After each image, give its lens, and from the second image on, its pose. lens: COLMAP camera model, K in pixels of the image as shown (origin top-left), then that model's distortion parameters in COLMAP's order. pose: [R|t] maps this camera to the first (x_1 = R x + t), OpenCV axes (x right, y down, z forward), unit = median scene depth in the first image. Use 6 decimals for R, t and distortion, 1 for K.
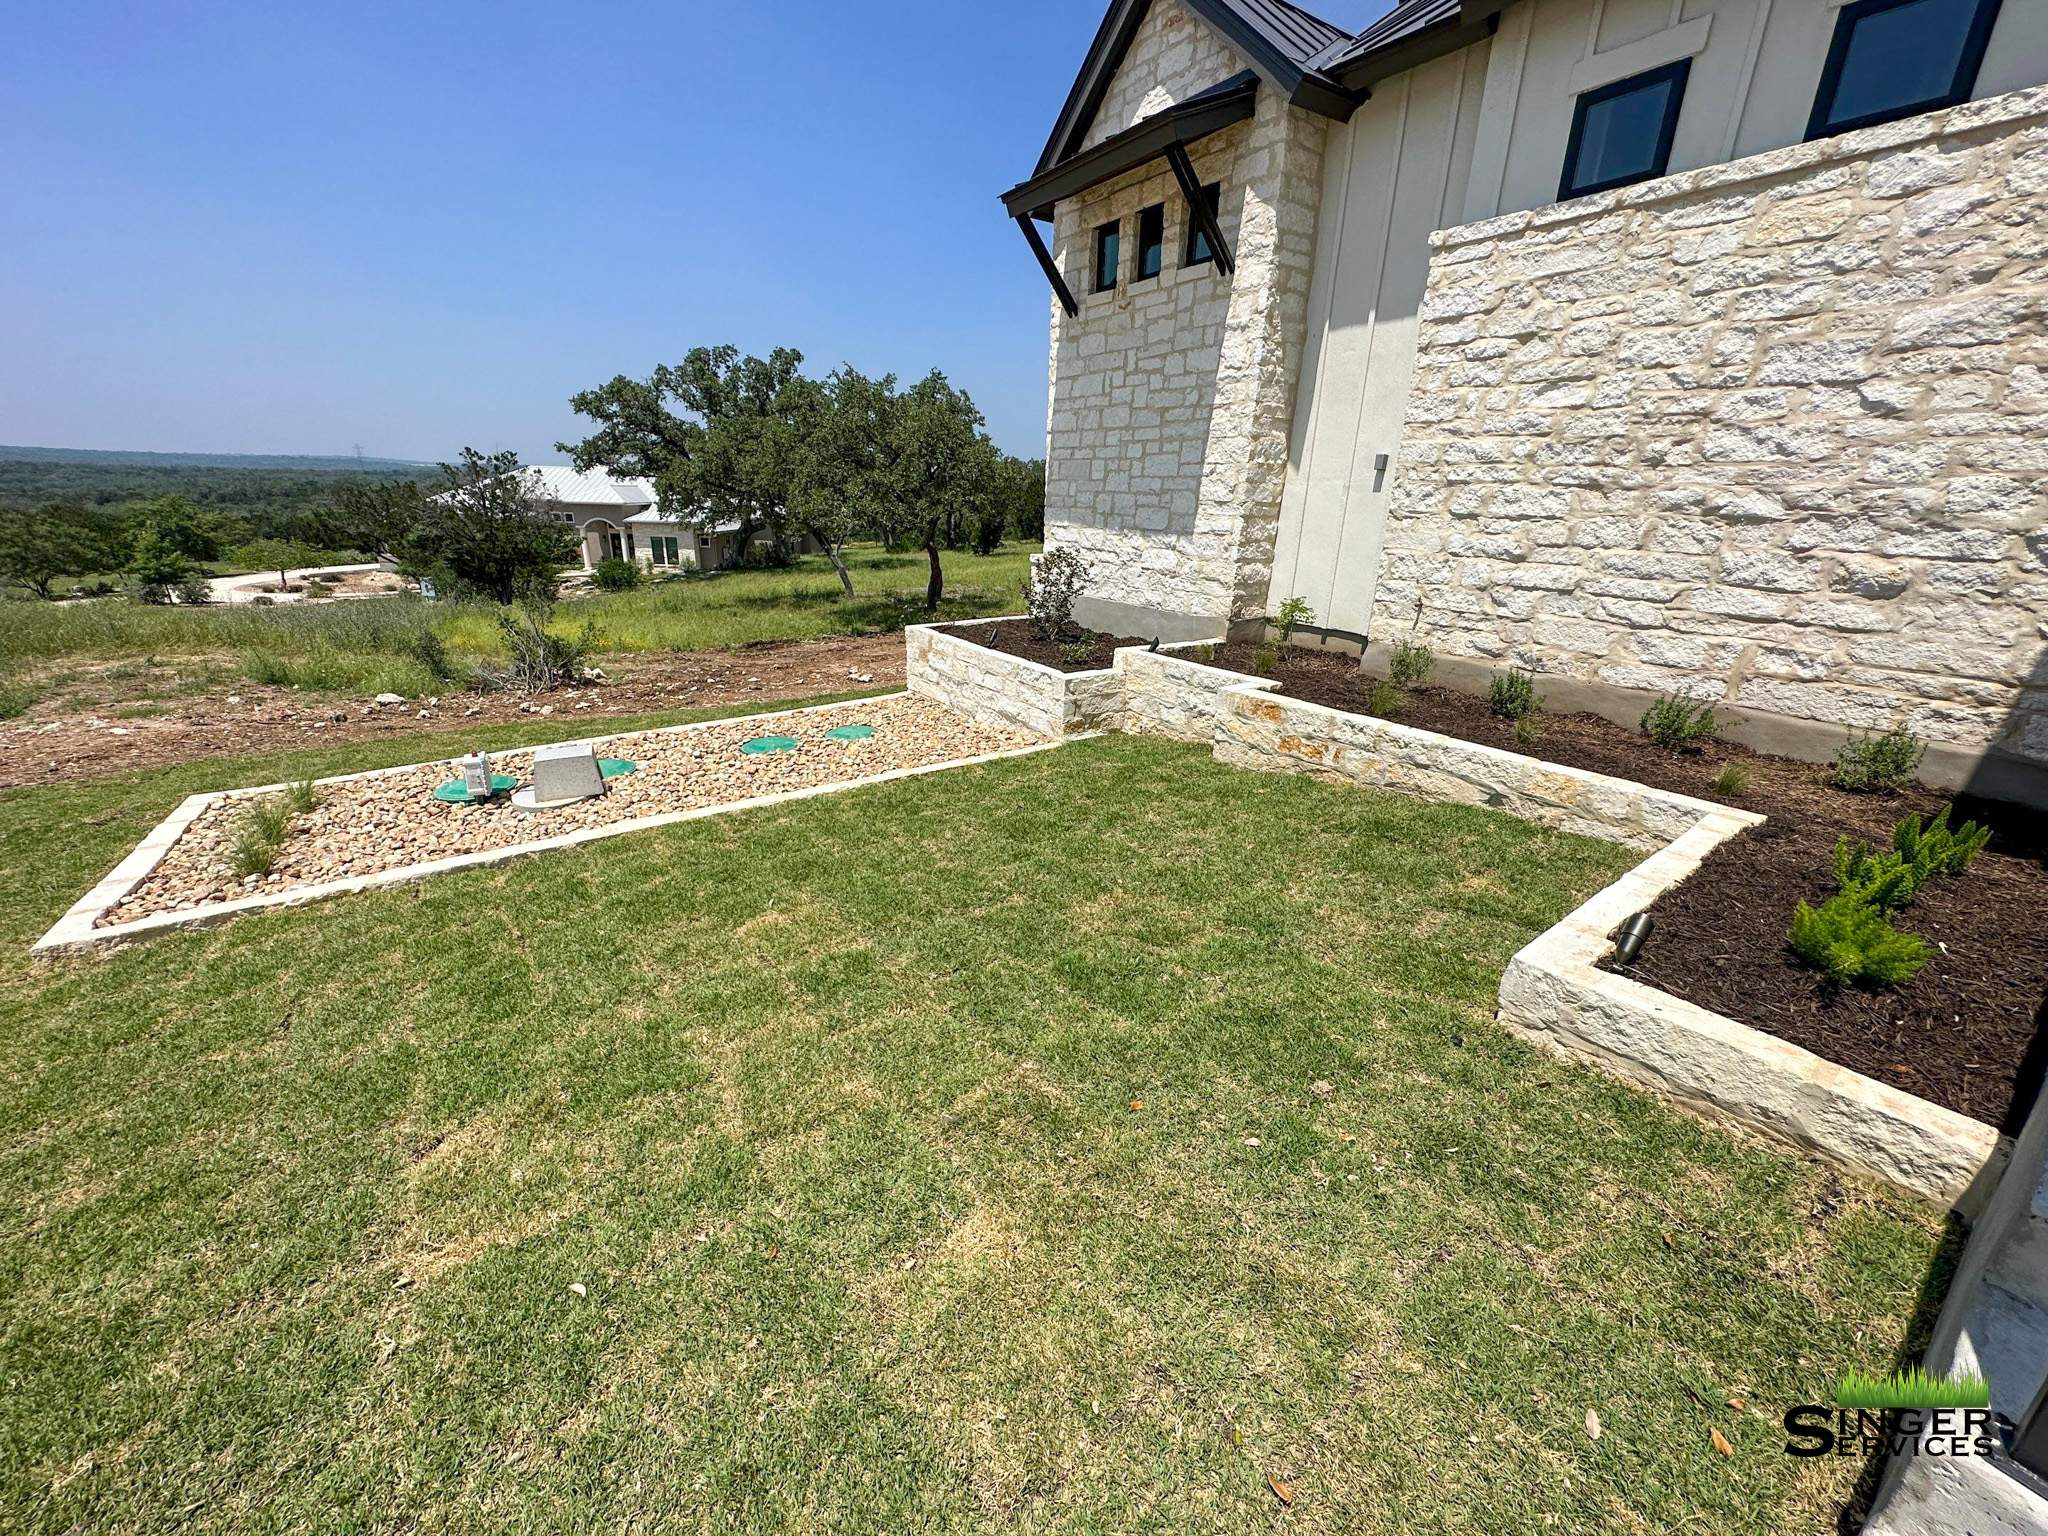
lens RADIAL K [[816.5, 0, 1021.1], [0, 816.5, 768.4], [0, 0, 1]] dist [-0.003104, 0.001022]
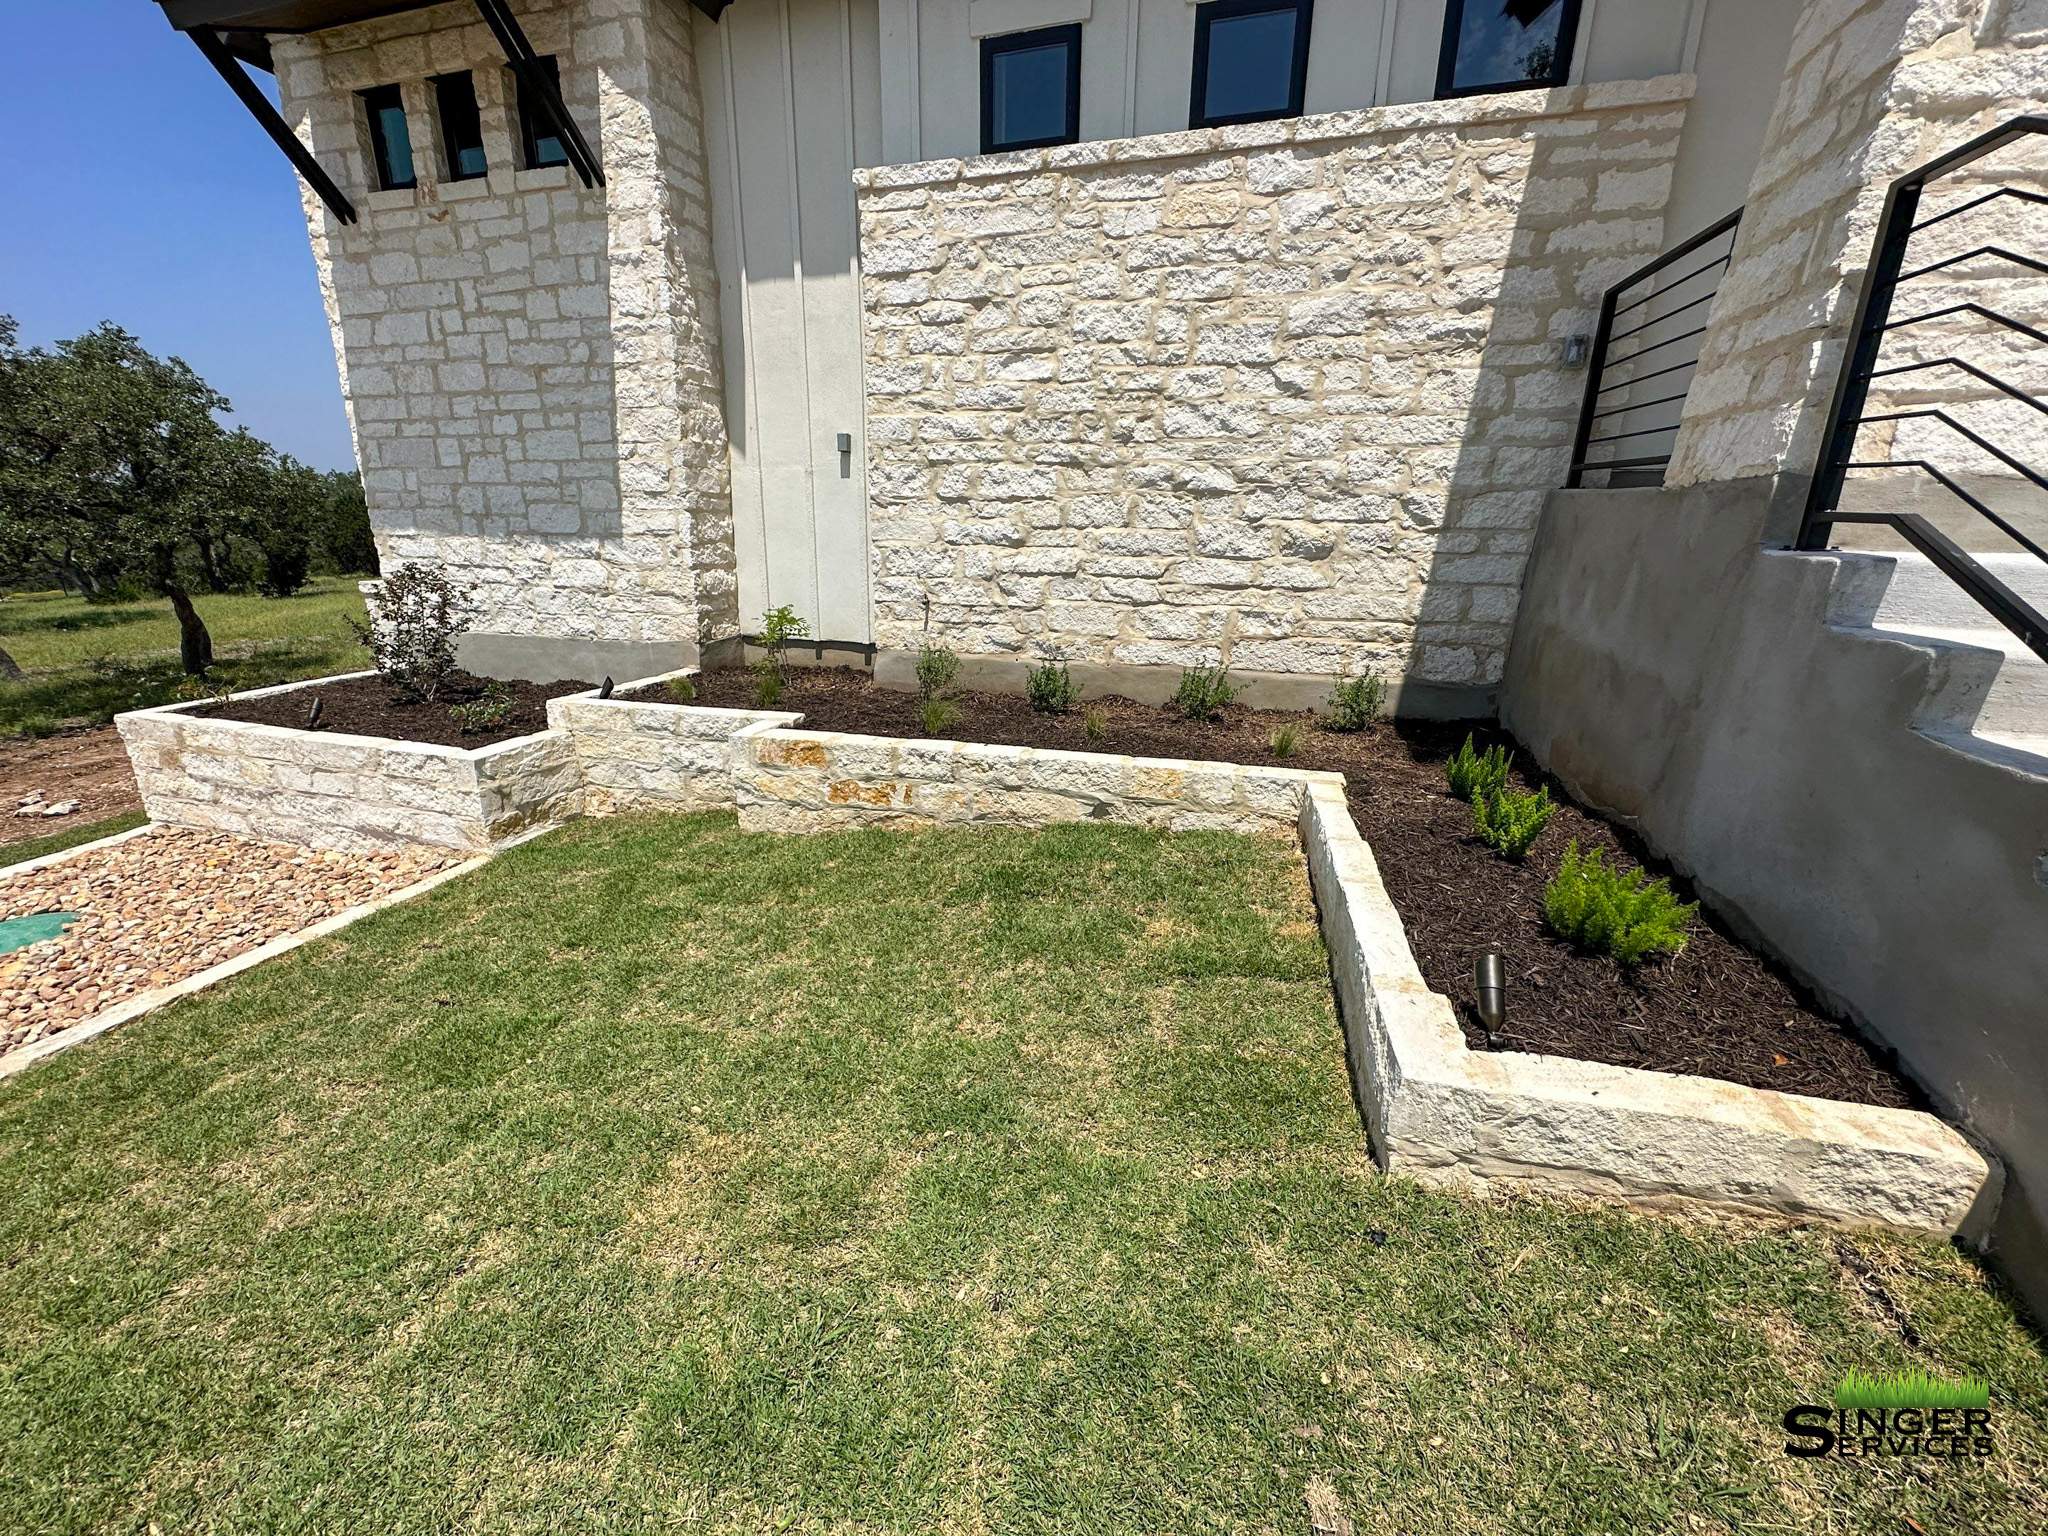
lens RADIAL K [[816.5, 0, 1021.1], [0, 816.5, 768.4], [0, 0, 1]] dist [-0.003104, 0.001022]
pose [[0.775482, -0.198895, 0.599223, 0.003095], [0.211867, 0.976030, 0.049778, -0.058053], [-0.594760, 0.088353, 0.799033, 0.307669]]
